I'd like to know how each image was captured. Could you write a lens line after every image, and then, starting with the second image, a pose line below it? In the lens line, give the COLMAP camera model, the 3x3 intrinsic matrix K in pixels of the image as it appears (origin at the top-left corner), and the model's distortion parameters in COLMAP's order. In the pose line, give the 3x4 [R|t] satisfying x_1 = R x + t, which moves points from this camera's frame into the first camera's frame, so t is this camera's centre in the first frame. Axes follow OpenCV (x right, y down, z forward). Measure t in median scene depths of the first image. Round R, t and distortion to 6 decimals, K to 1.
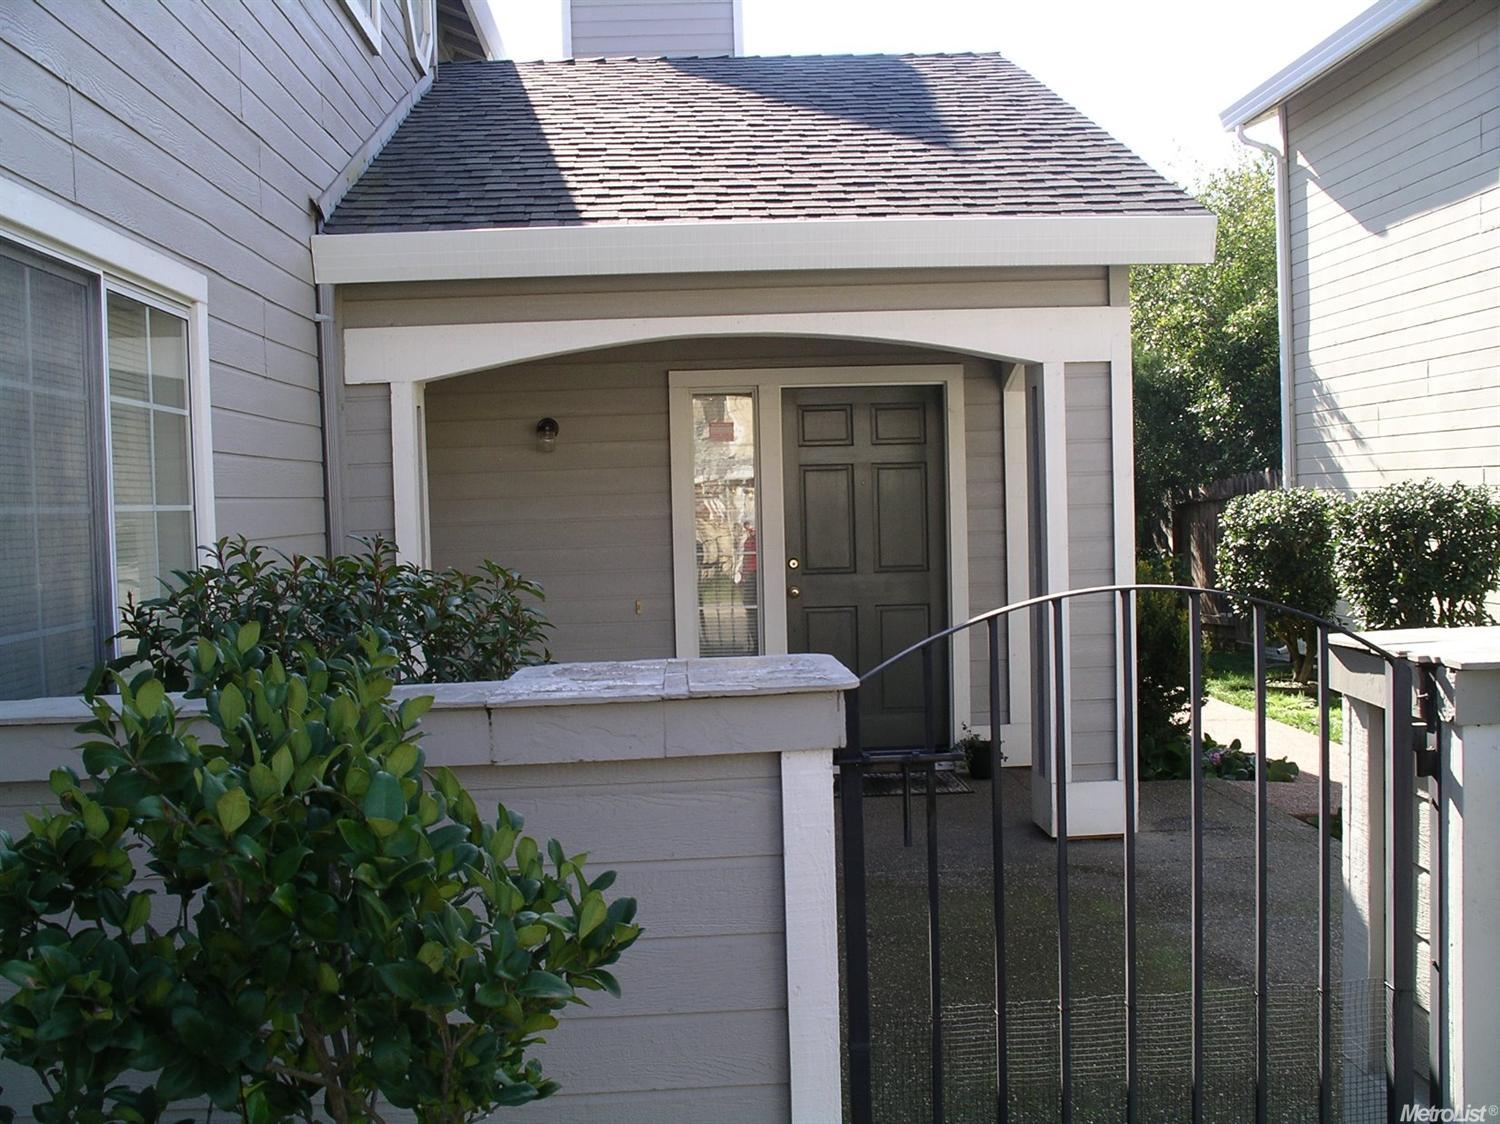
lens RADIAL K [[1594.1, 0, 755.0], [0, 1594.1, 559.5], [0, 0, 1]] dist [-0.181407, 0.262110]
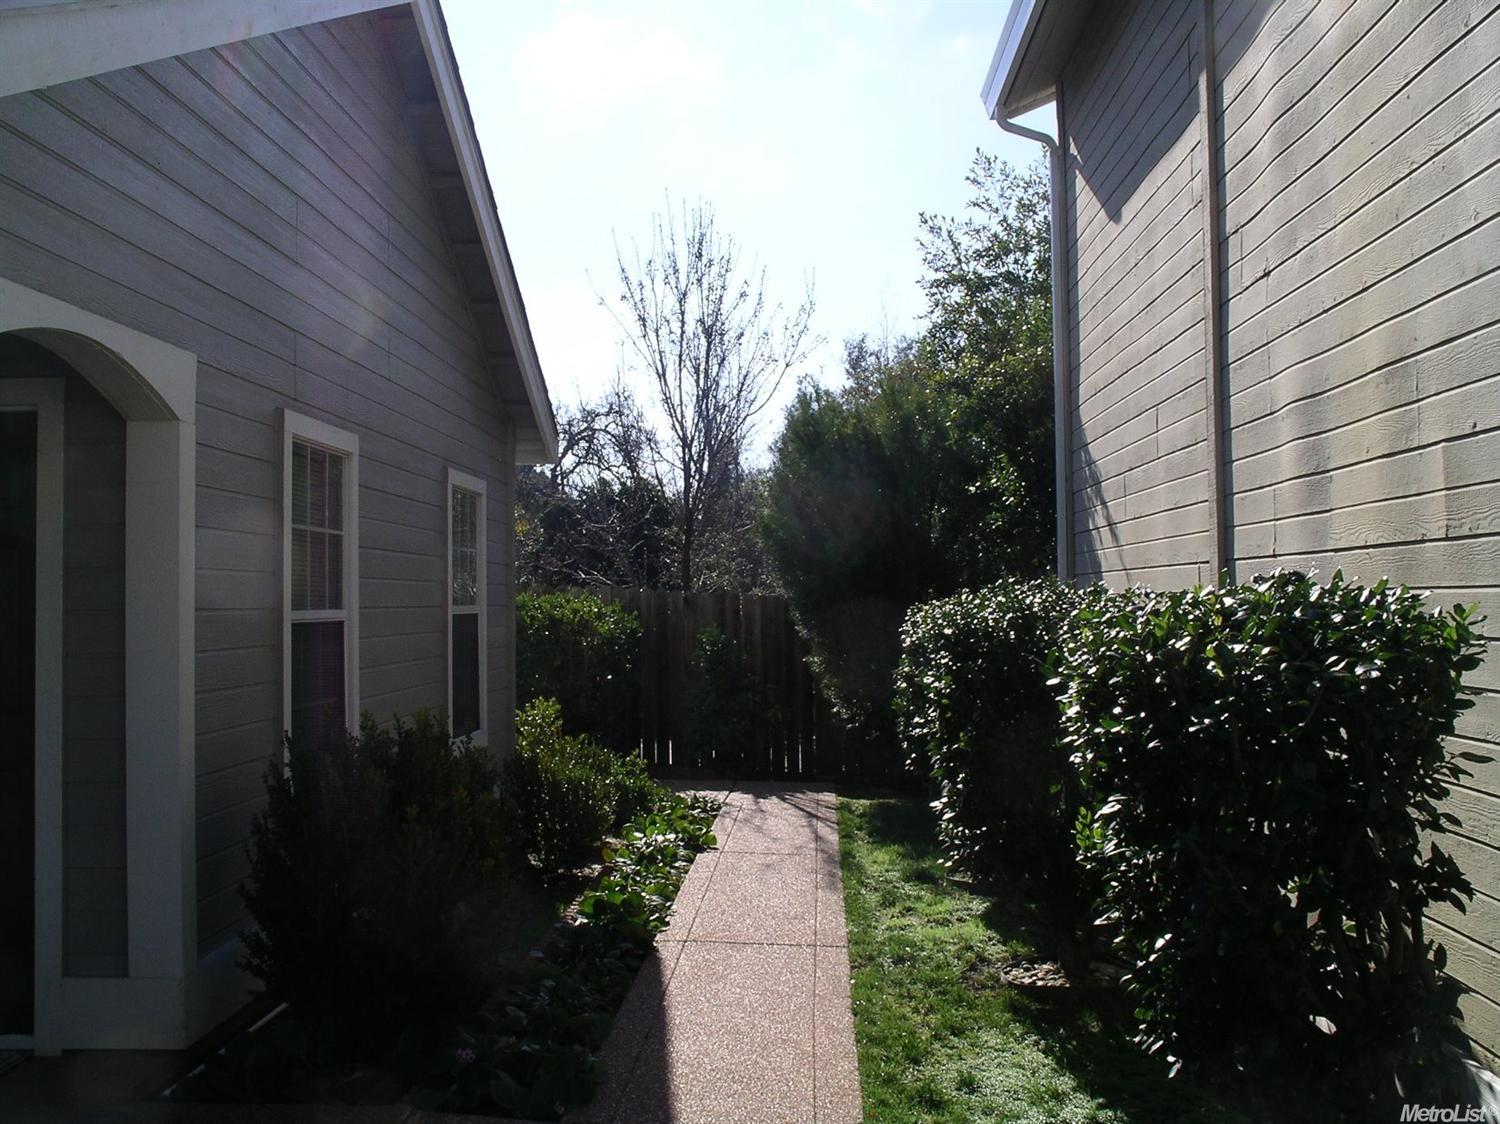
lens RADIAL K [[1594.1, 0, 755.0], [0, 1594.1, 559.5], [0, 0, 1]] dist [-0.181407, 0.262110]
pose [[0.996890, 0.017737, -0.076785, 0.436176], [-0.022486, 0.997858, -0.061439, -0.024859], [0.075530, 0.062974, 0.995153, 0.444336]]
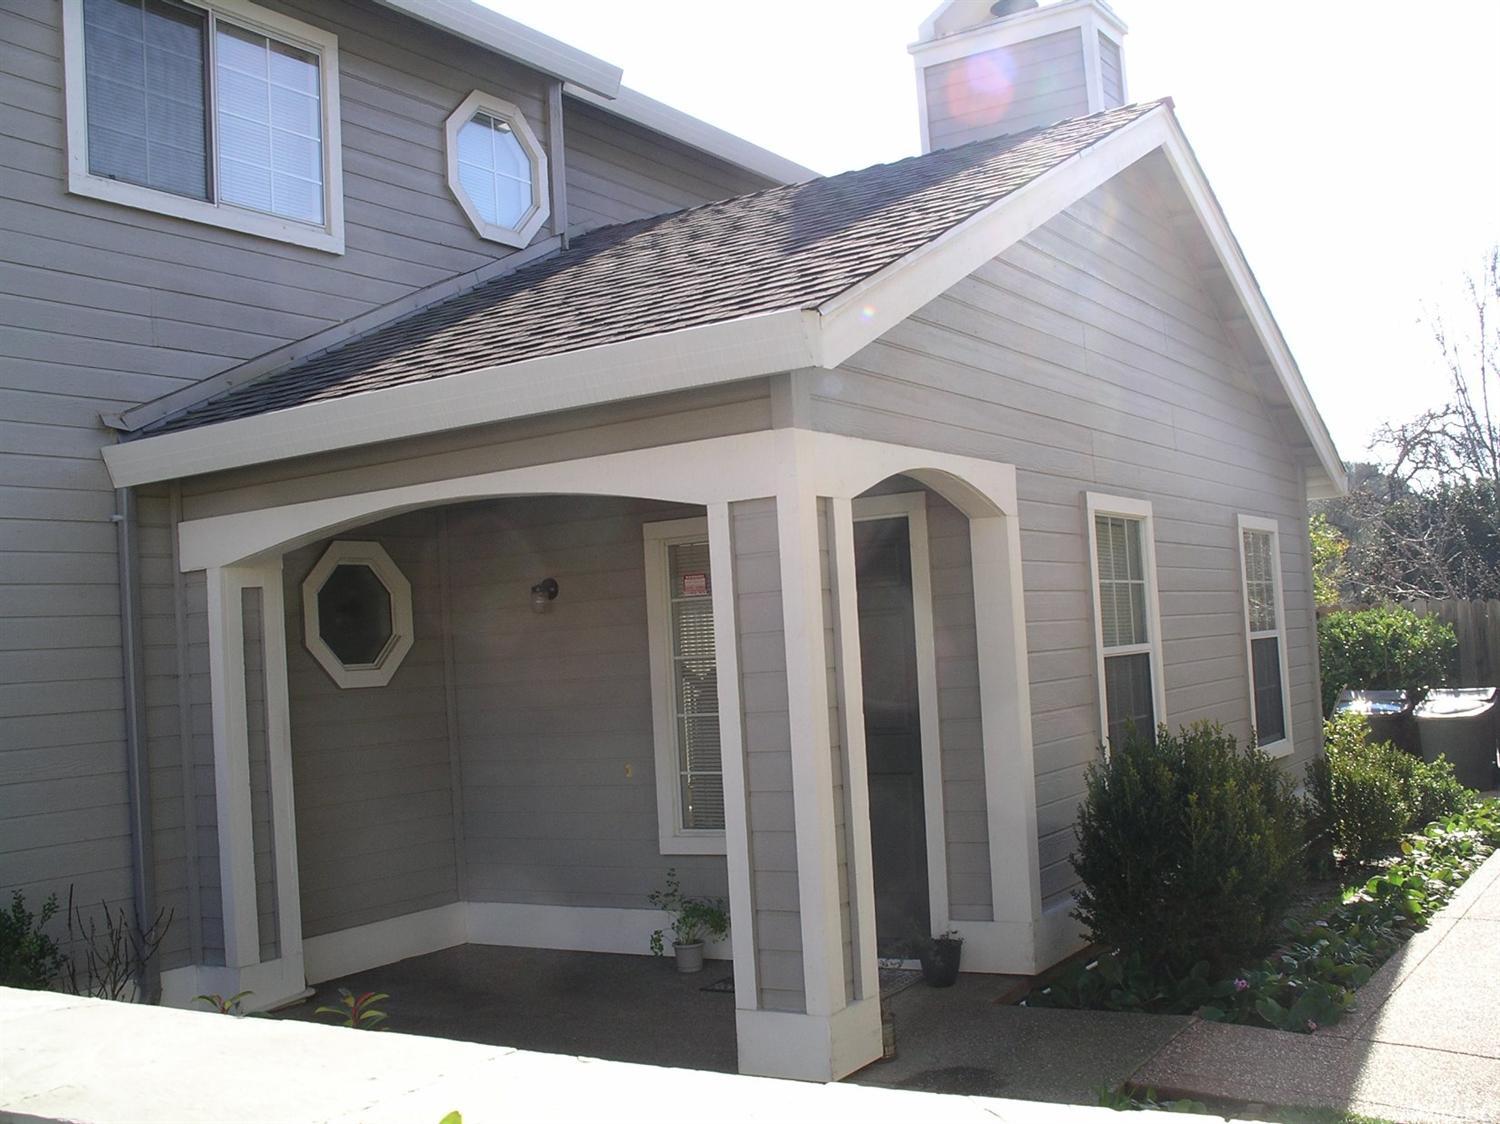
lens RADIAL K [[1594.1, 0, 755.0], [0, 1594.1, 559.5], [0, 0, 1]] dist [-0.181407, 0.262110]
pose [[0.821876, -0.053206, -0.567176, 0.530927], [0.014951, 0.997300, -0.071891, -0.029010], [0.569470, 0.050606, 0.820453, 0.265328]]
